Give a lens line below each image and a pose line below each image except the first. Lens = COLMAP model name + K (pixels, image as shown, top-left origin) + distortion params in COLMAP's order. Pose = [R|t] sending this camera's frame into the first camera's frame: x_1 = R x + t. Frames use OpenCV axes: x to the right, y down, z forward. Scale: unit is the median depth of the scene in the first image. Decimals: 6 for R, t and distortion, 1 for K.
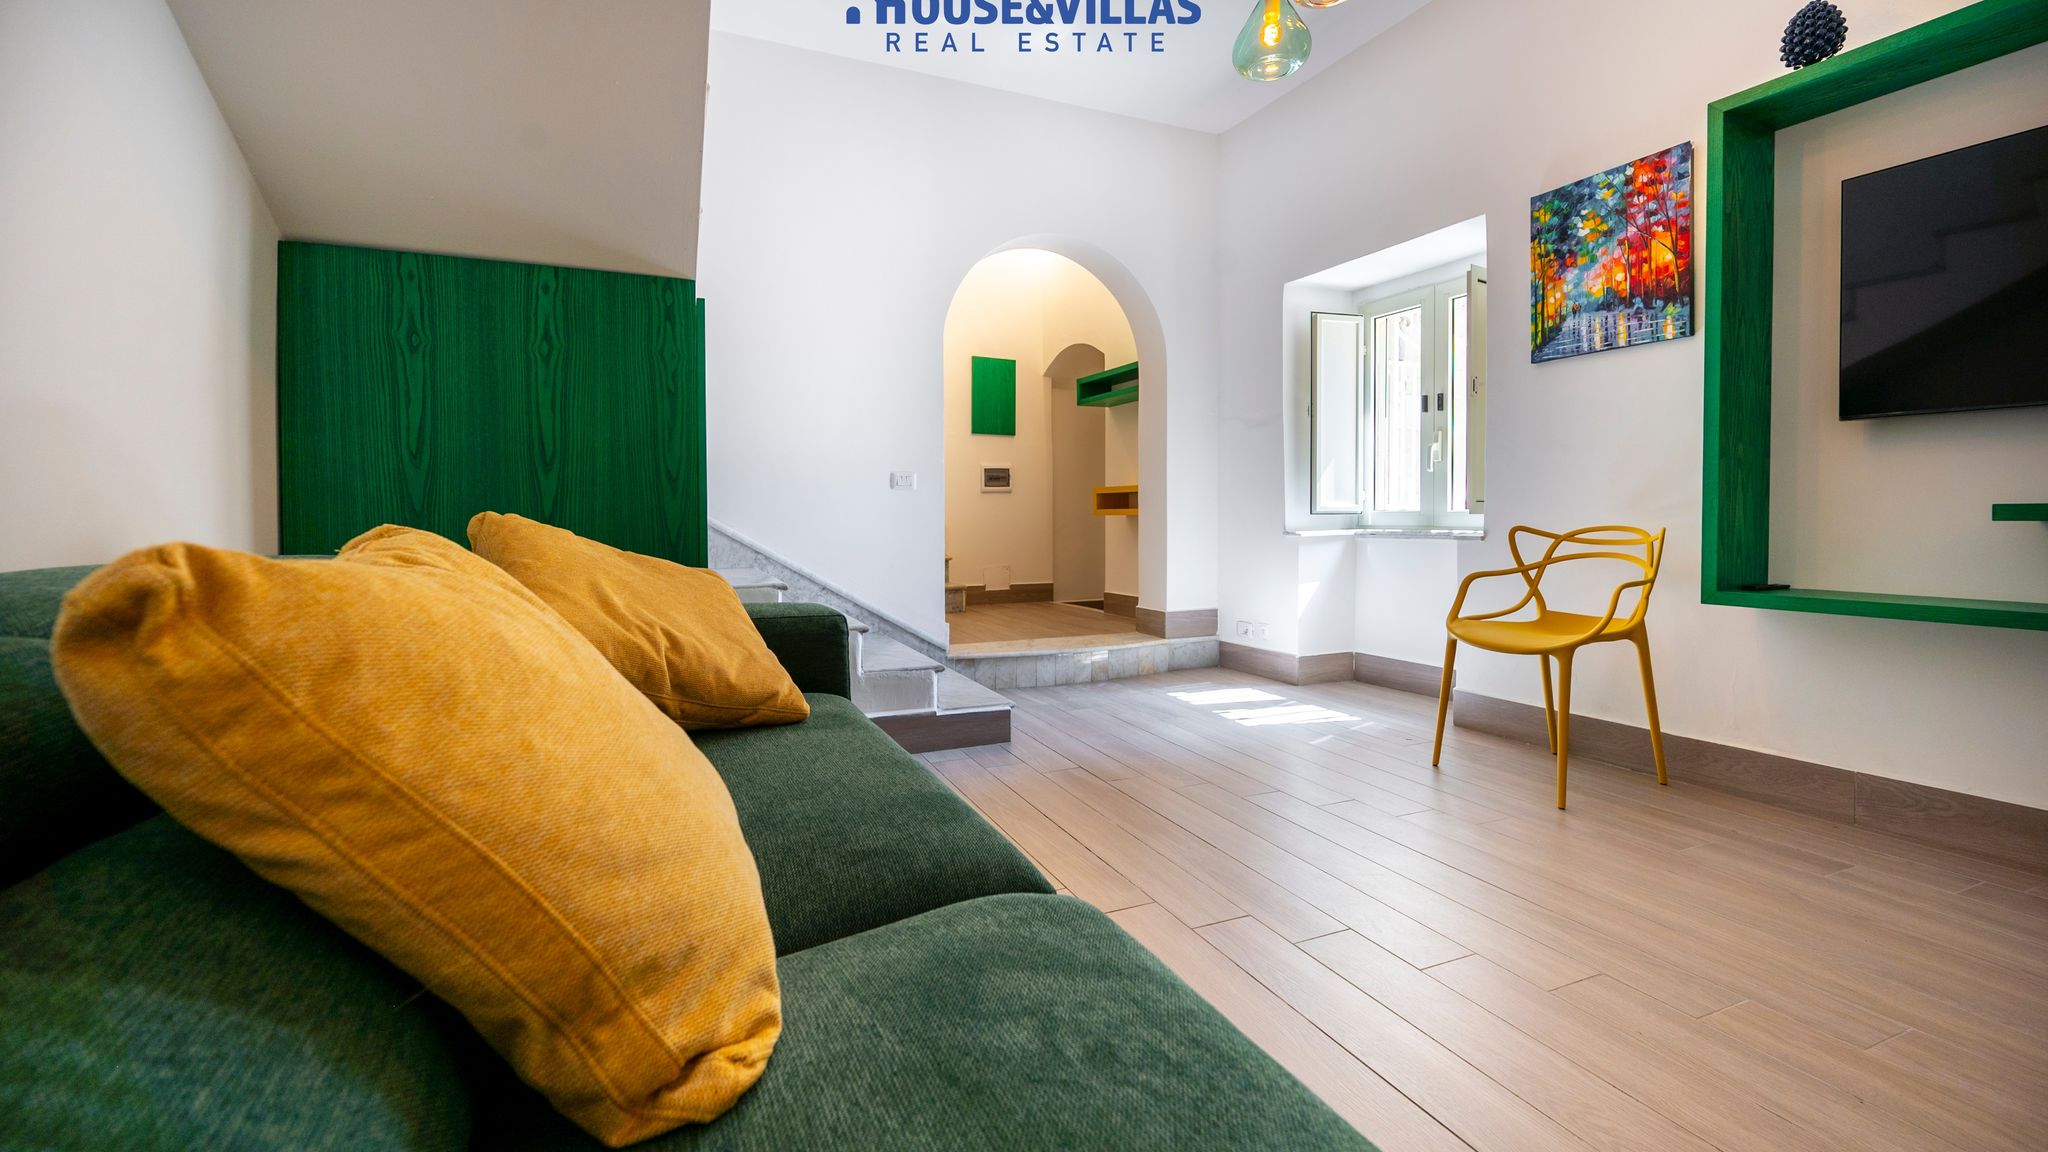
lens RADIAL K [[816.1, 0, 1002.9], [0, 816.1, 527.7], [0, 0, 1]] dist [-0.001966, 0.000939]
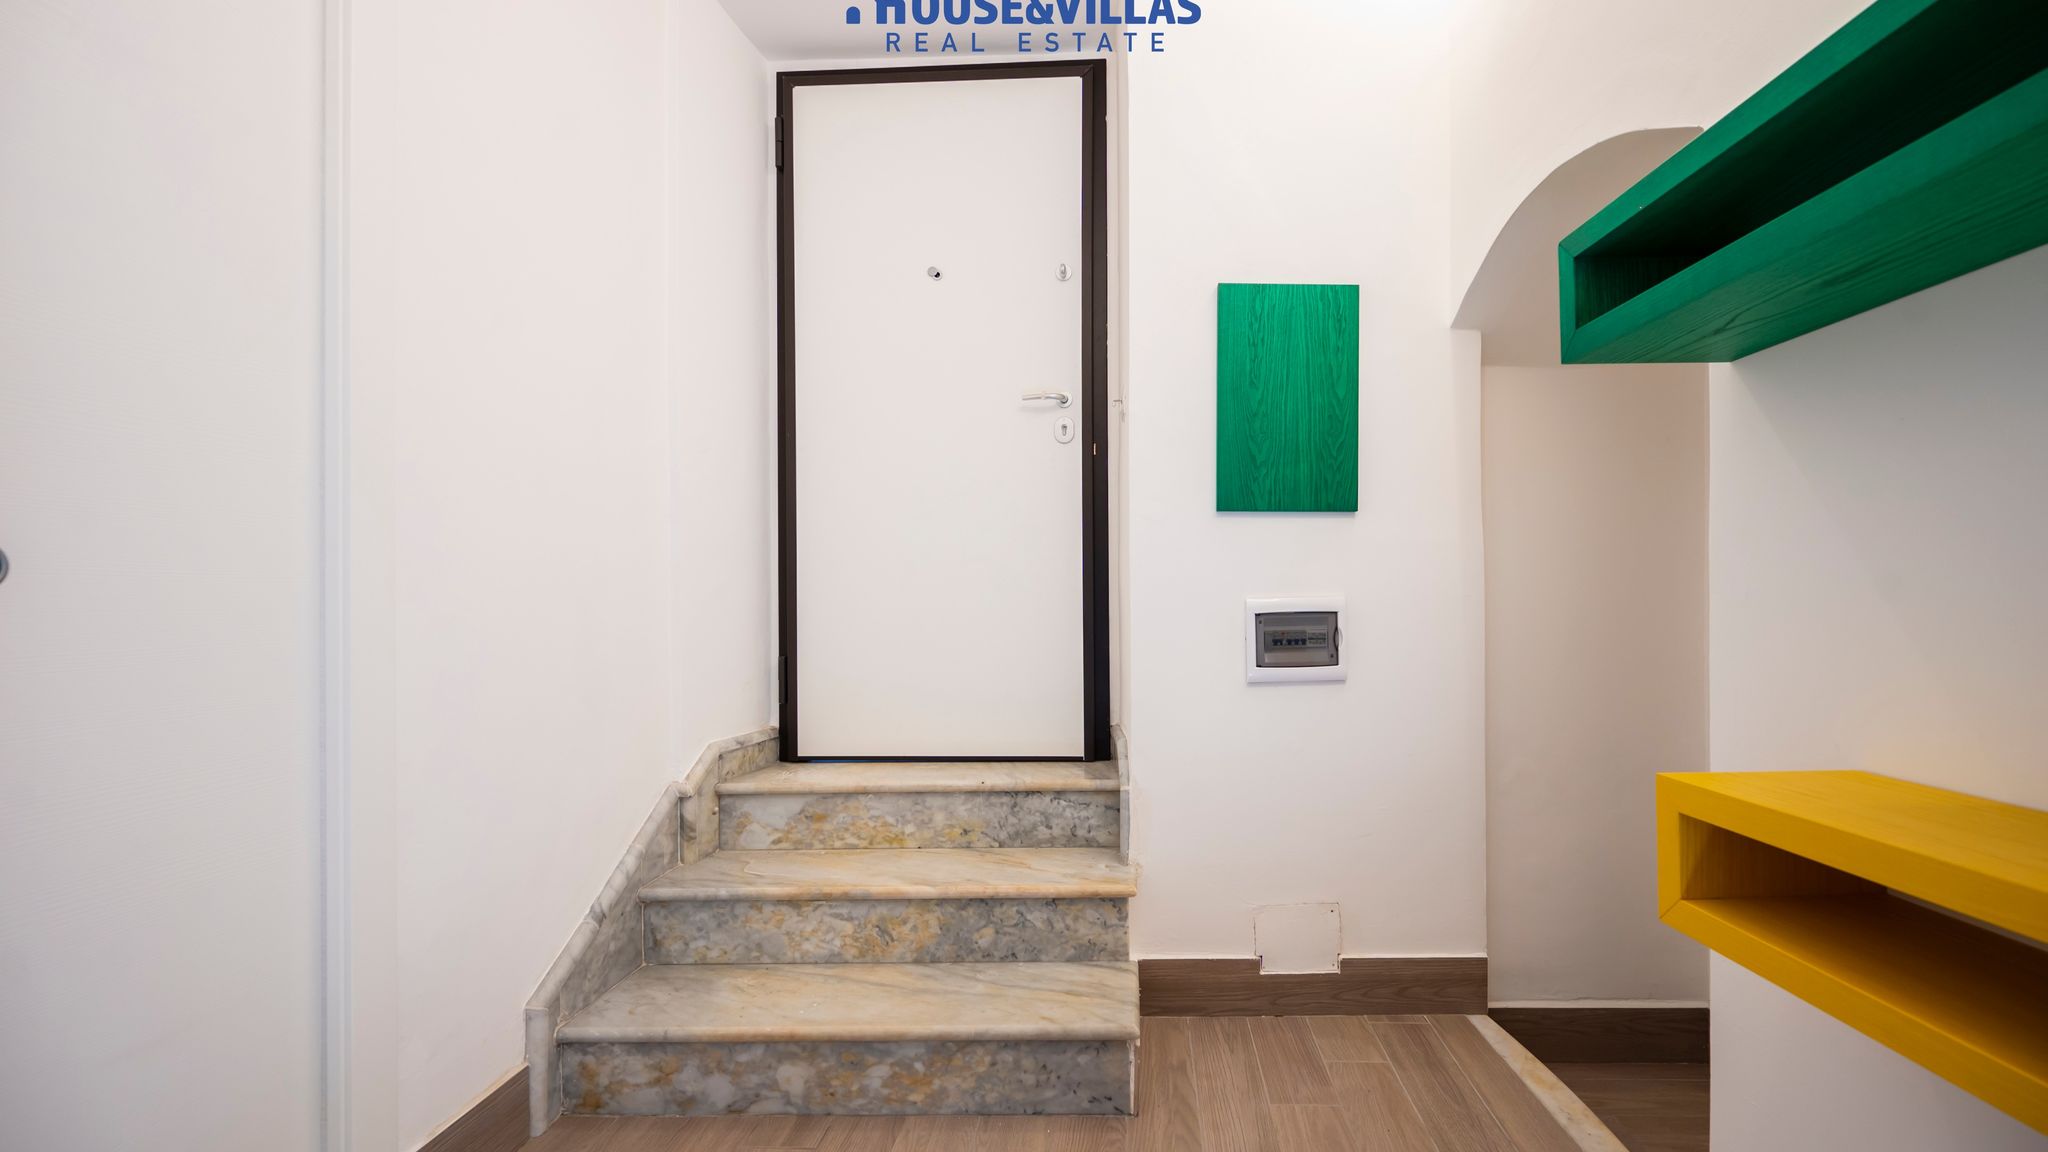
lens RADIAL K [[816.1, 0, 1090.9], [0, 816.1, 583.2], [0, 0, 1]] dist [-0.001966, 0.000939]
pose [[0.901342, -0.001861, -0.433104, 0.135146], [-0.007095, 0.999793, -0.019062, -0.168229], [0.433050, 0.020254, 0.901142, 1.432090]]
